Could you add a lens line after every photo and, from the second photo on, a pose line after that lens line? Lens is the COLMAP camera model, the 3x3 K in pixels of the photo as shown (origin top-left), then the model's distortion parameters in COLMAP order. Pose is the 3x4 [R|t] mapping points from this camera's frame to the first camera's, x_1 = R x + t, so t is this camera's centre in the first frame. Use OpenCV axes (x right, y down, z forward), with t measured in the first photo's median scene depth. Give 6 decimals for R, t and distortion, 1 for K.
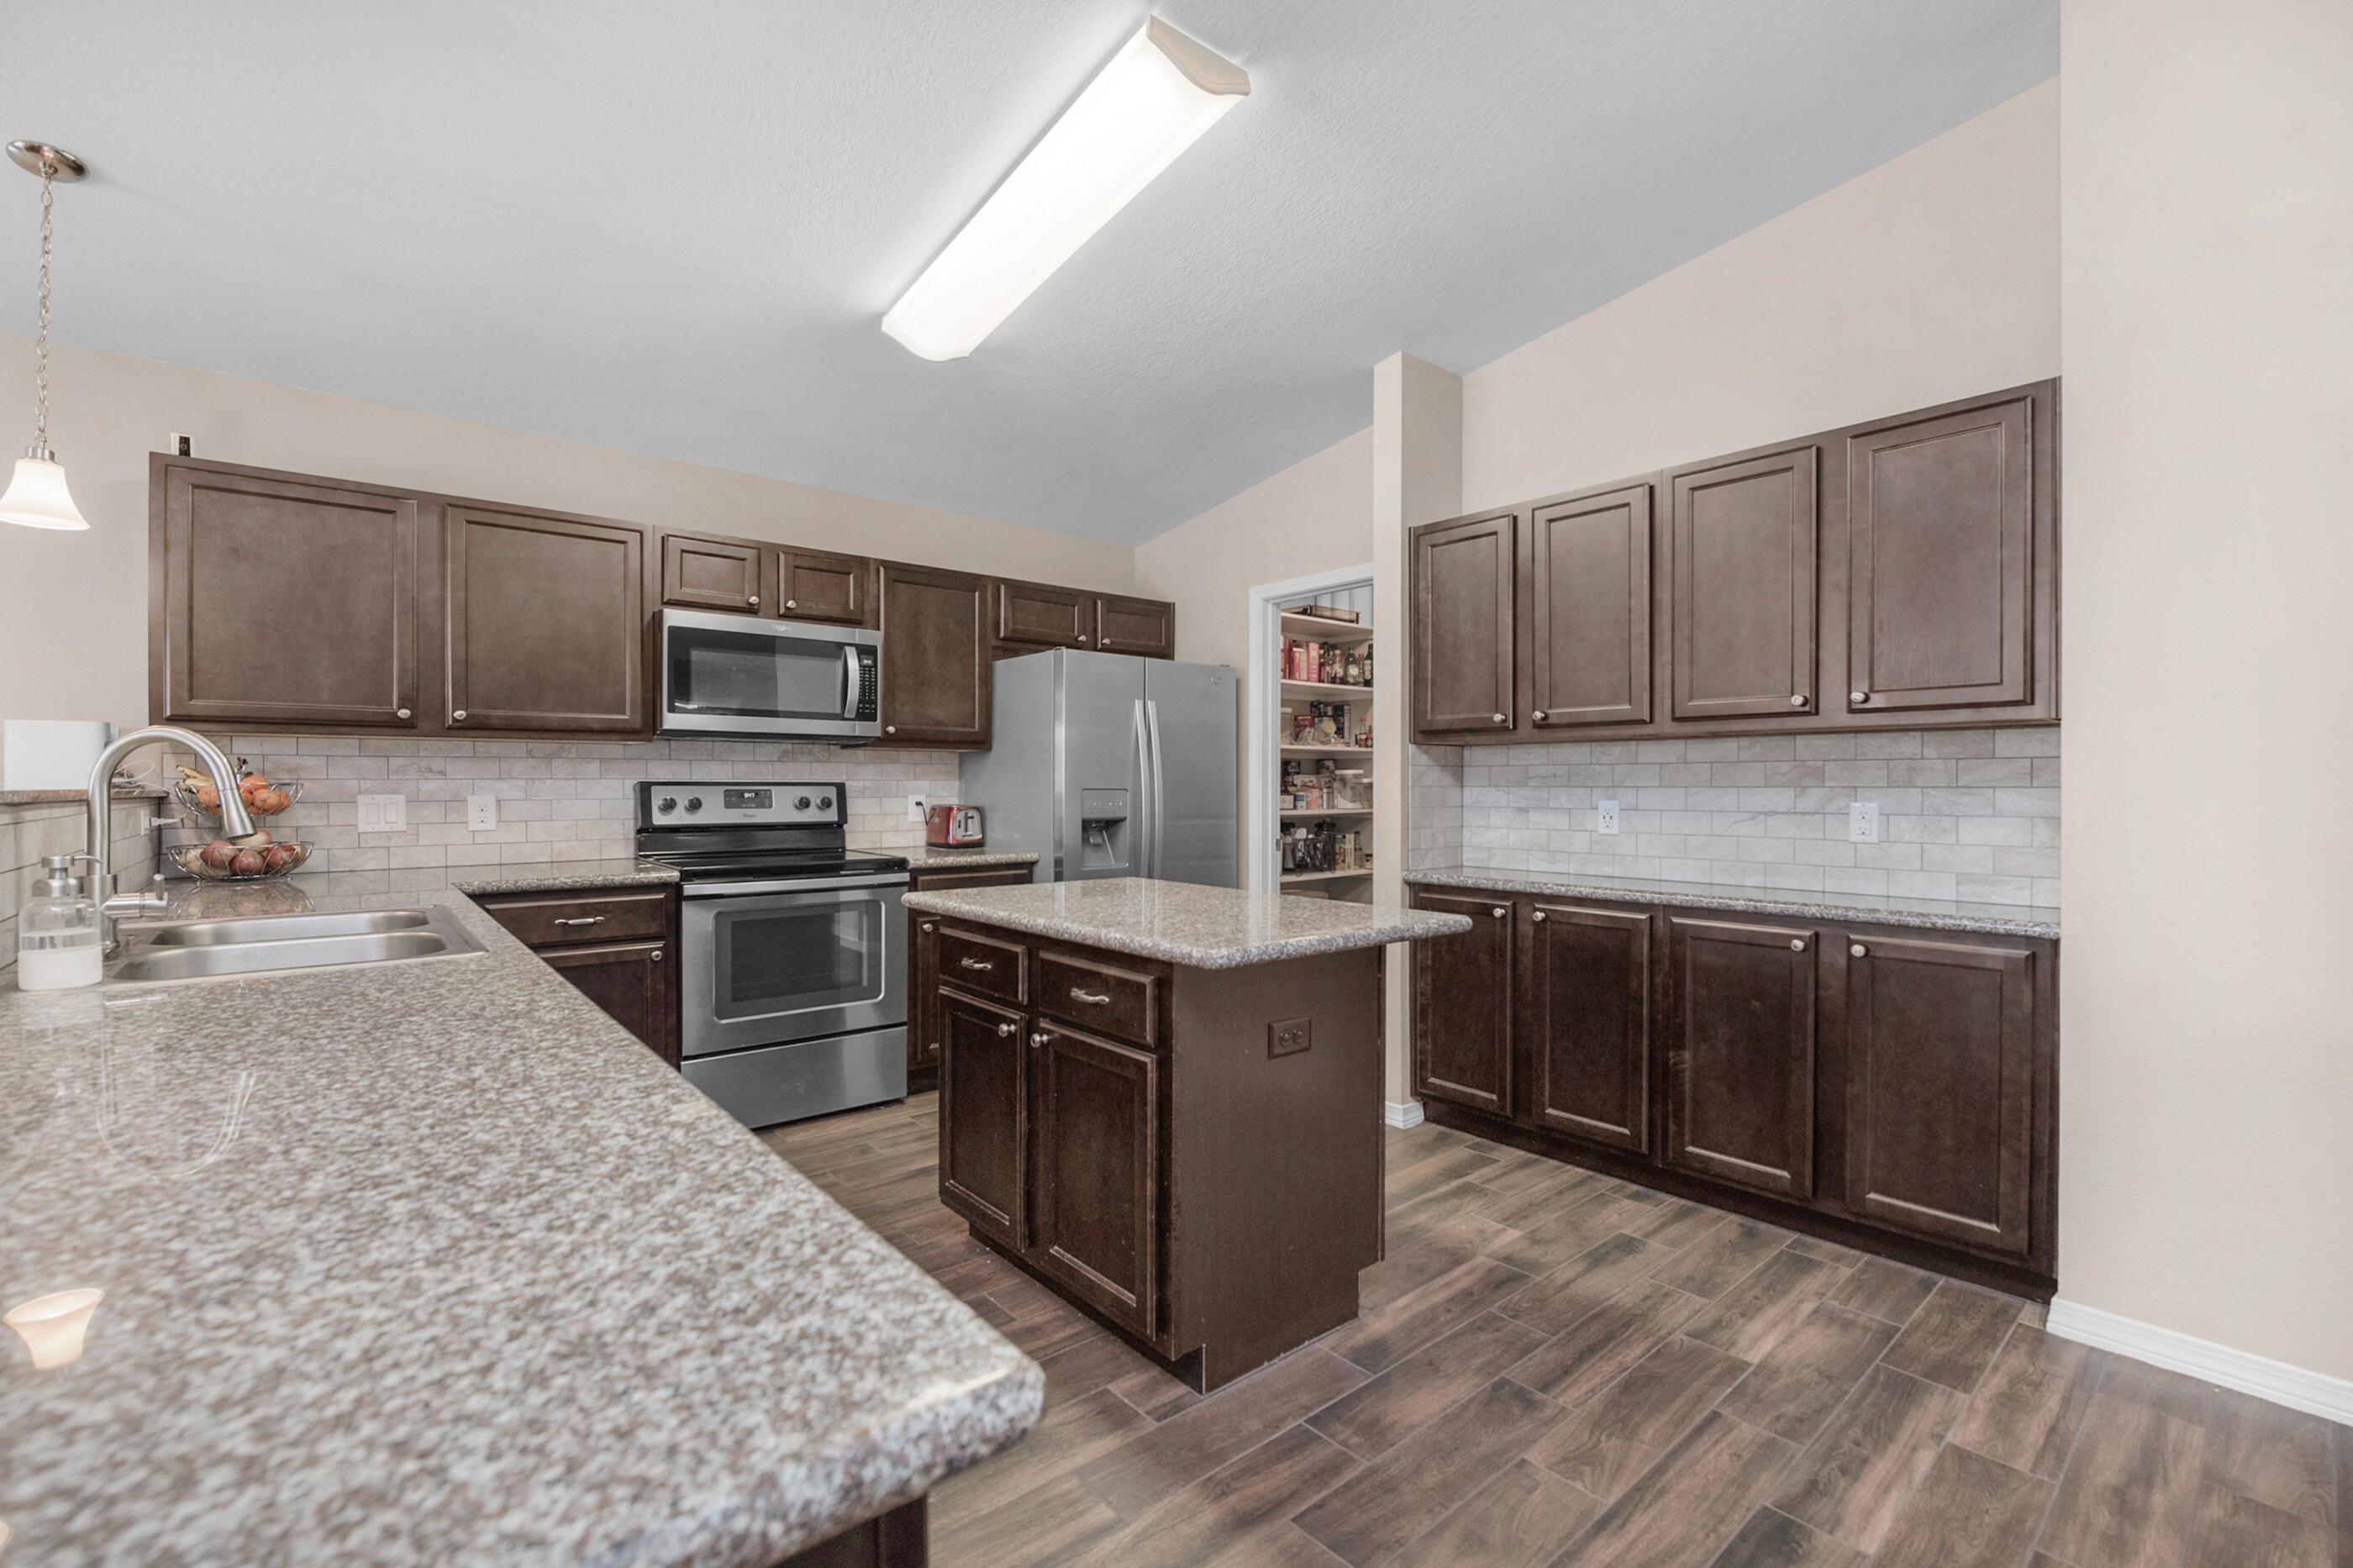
lens RADIAL K [[926.6, 0, 1197.6], [0, 926.6, 792.7], [0, 0, 1]] dist [-0.015557, -0.000065]
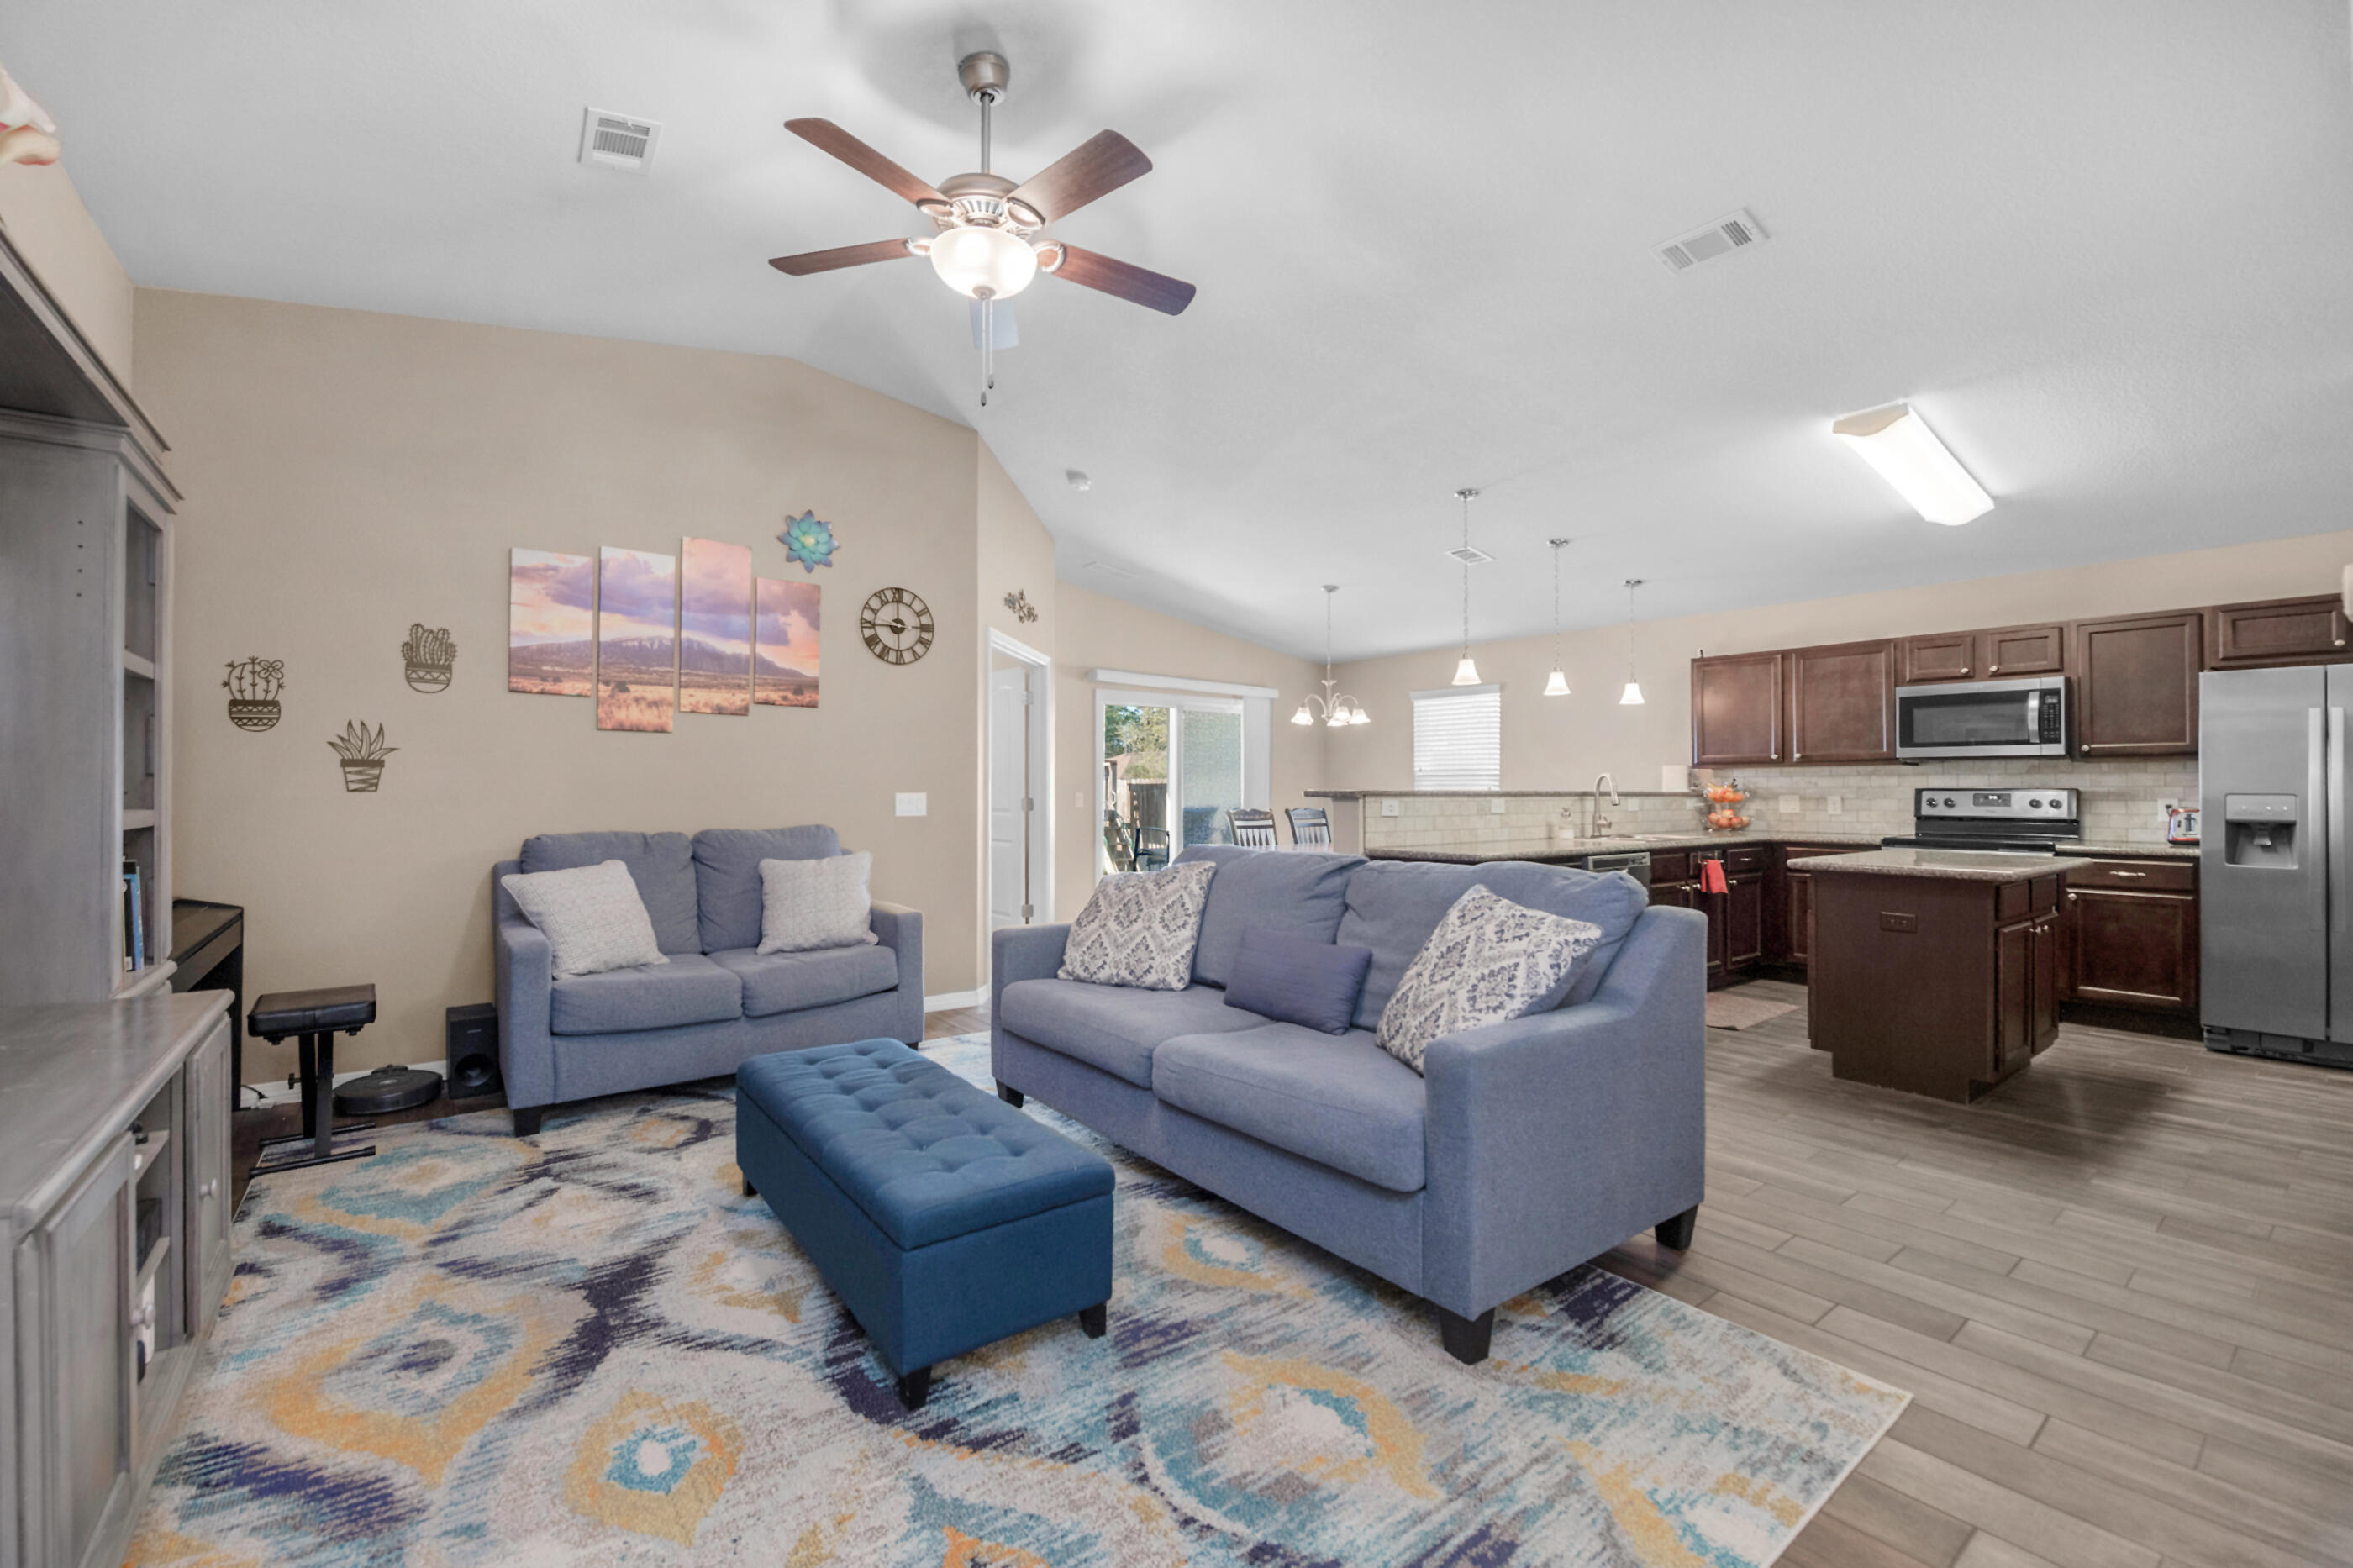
lens RADIAL K [[989.0, 0, 1146.5], [0, 989.0, 784.4], [0, 0, 1]] dist [-0.011594, -0.003258]
pose [[-0.051061, -0.006063, -0.998677, 1.267288], [-0.009691, 0.999937, -0.005576, 0.004342], [0.998649, 0.009393, -0.051117, -0.293327]]
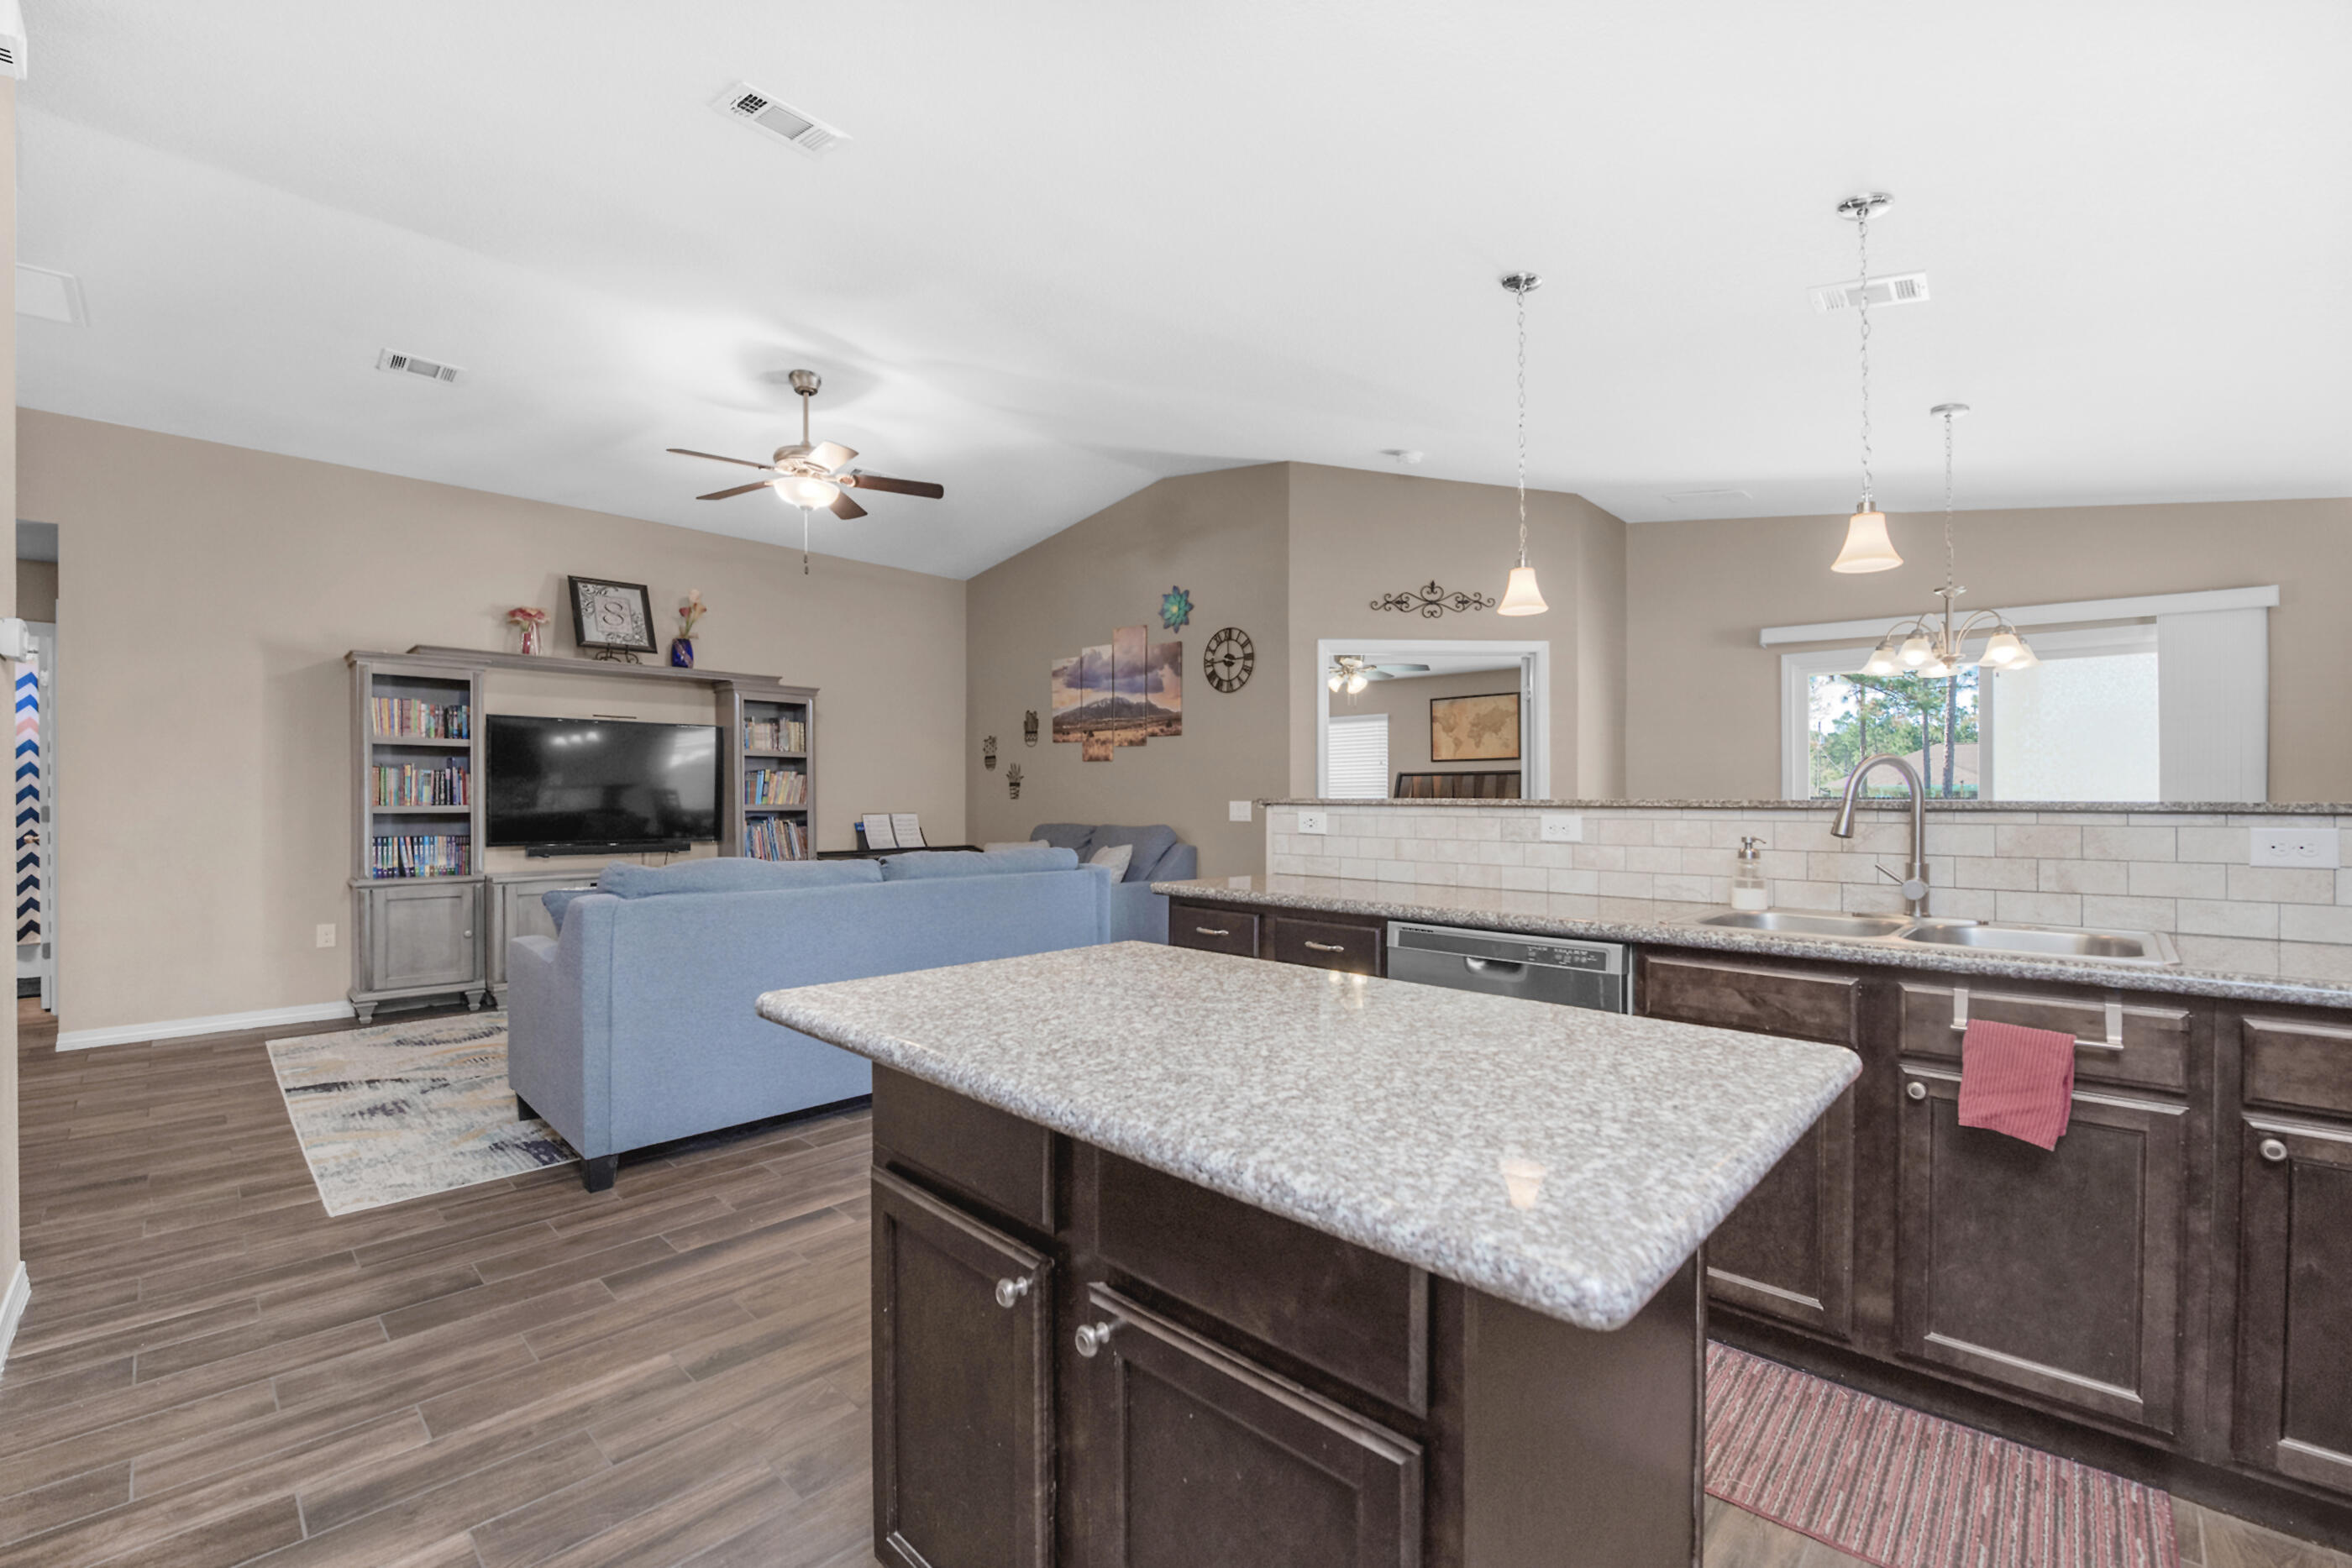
lens RADIAL K [[979.7, 0, 1167.7], [0, 979.7, 780.9], [0, 0, 1]] dist [-0.016400, 0.000183]
pose [[-0.994604, -0.005631, -0.103591, 0.007293], [-0.004640, 0.999941, -0.009808, -0.006211], [0.103640, -0.009274, -0.994572, 1.066007]]
